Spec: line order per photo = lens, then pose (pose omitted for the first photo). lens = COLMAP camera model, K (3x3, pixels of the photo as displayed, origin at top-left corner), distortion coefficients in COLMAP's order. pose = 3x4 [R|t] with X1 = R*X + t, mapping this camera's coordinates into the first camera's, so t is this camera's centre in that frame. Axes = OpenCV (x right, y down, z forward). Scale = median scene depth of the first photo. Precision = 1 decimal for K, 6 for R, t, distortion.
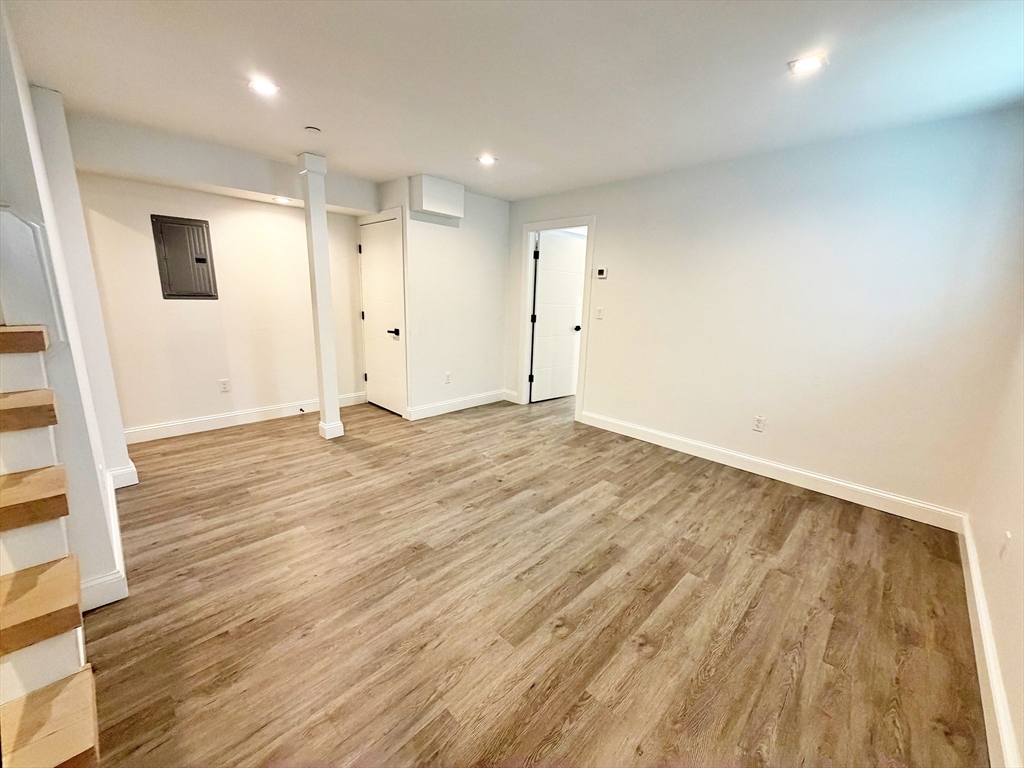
lens RADIAL K [[407.2, 0, 515.9], [0, 407.2, 385.3], [0, 0, 1]] dist [-0.002312, -0.000072]
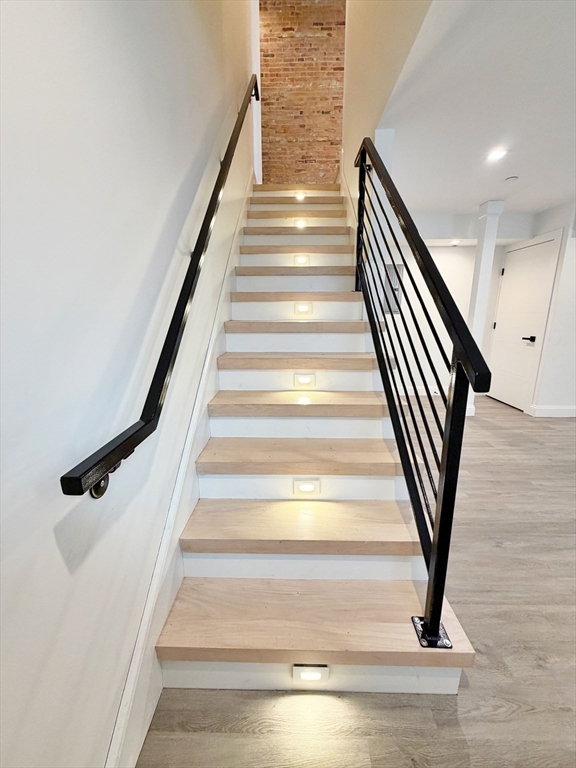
lens RADIAL K [[305.4, 0, 286.7], [0, 305.4, 380.7], [0, 0, 1]] dist [-0.002312, -0.000072]
pose [[0.682229, 0.128363, -0.719782, -0.178527], [-0.137877, 0.989392, 0.045761, 0.060622], [0.718020, 0.068022, 0.692690, -0.136731]]
